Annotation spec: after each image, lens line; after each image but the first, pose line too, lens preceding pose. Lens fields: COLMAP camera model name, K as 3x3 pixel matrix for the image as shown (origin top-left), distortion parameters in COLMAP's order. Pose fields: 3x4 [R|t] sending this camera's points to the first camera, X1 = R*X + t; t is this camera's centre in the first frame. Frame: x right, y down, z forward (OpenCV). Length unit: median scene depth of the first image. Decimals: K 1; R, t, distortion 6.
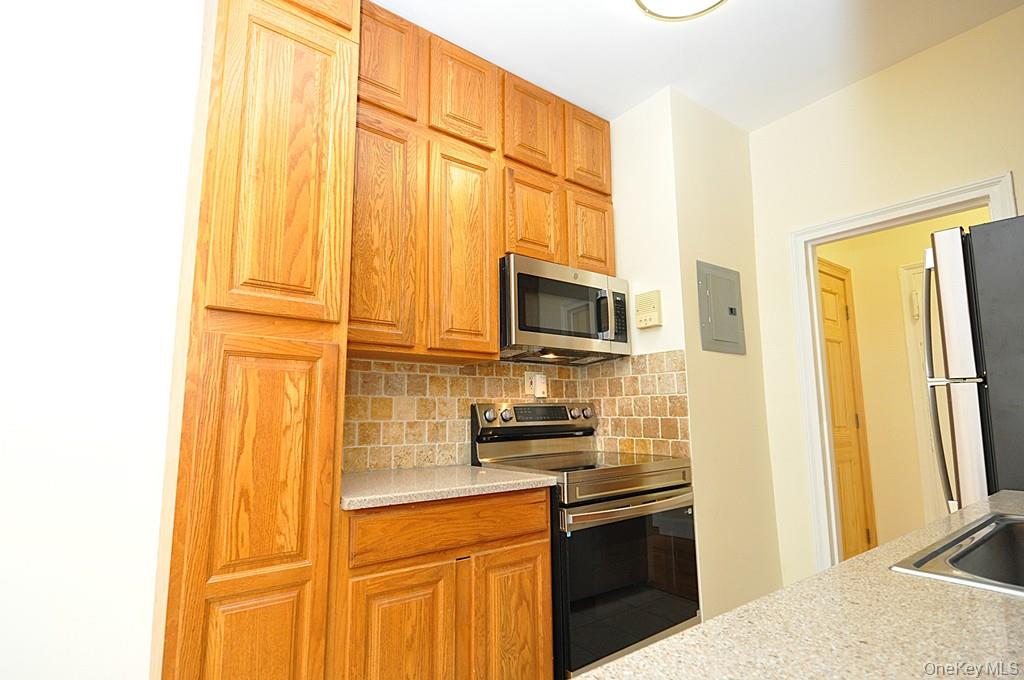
lens RADIAL K [[488.5, 0, 512.8], [0, 488.5, 354.0], [0, 0, 1]] dist [0.004313, -0.000640]
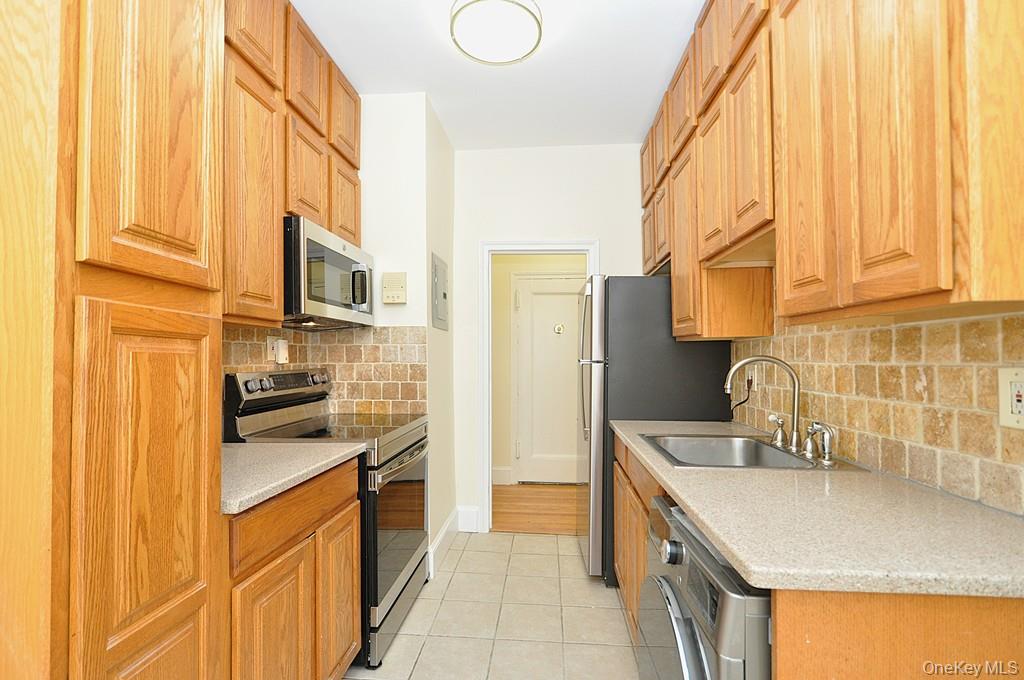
lens RADIAL K [[466.6, 0, 510.5], [0, 466.6, 352.8], [0, 0, 1]] dist [0.003018, -0.005342]
pose [[0.663289, 0.017491, 0.748159, -0.405305], [-0.095017, 0.993604, 0.061009, -0.037153], [-0.742307, -0.111554, 0.660709, 0.080280]]
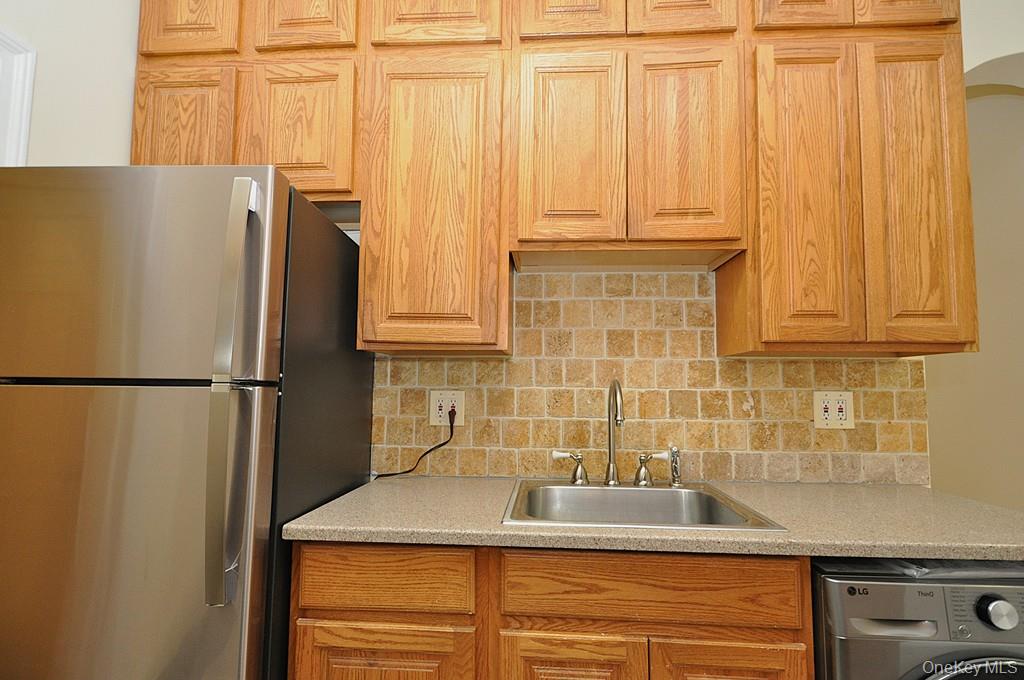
lens RADIAL K [[488.5, 0, 512.8], [0, 488.5, 354.0], [0, 0, 1]] dist [0.004313, -0.000640]
pose [[-0.760906, 0.050896, 0.646863, 0.133397], [-0.080862, 0.981709, -0.172361, 0.074784], [-0.643804, -0.183457, -0.742873, 0.925048]]
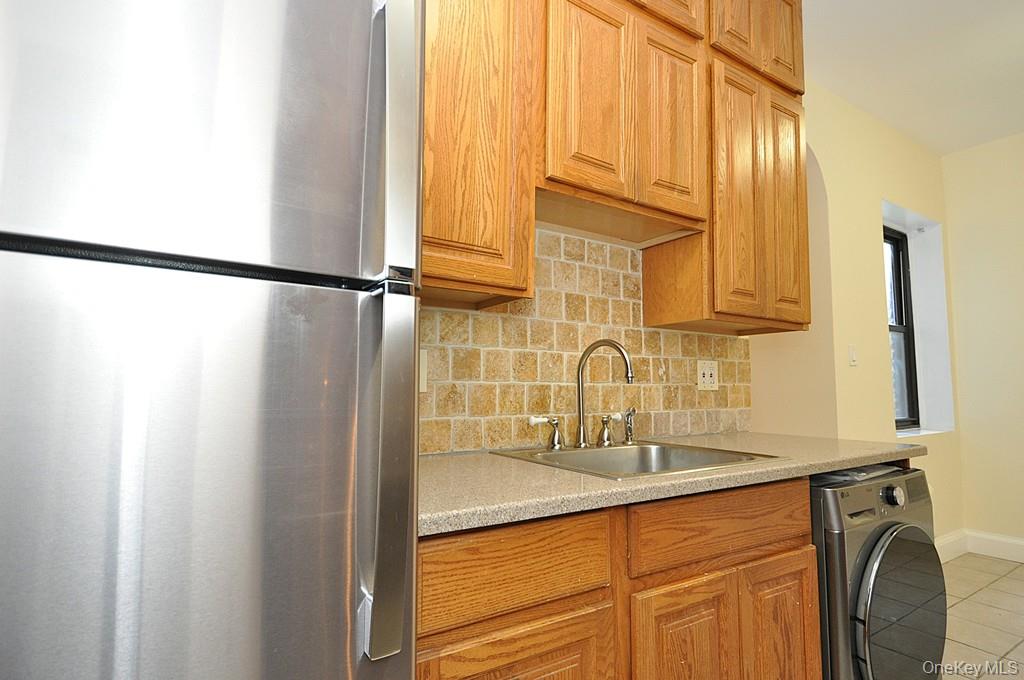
lens RADIAL K [[503.0, 0, 510.5], [0, 503.0, 355.1], [0, 0, 1]] dist [0.002400, 0.000190]
pose [[-0.996344, 0.012121, 0.084567, 0.558392], [-0.004249, 0.981628, -0.190756, 0.139177], [-0.085326, -0.190418, -0.977988, 1.017572]]
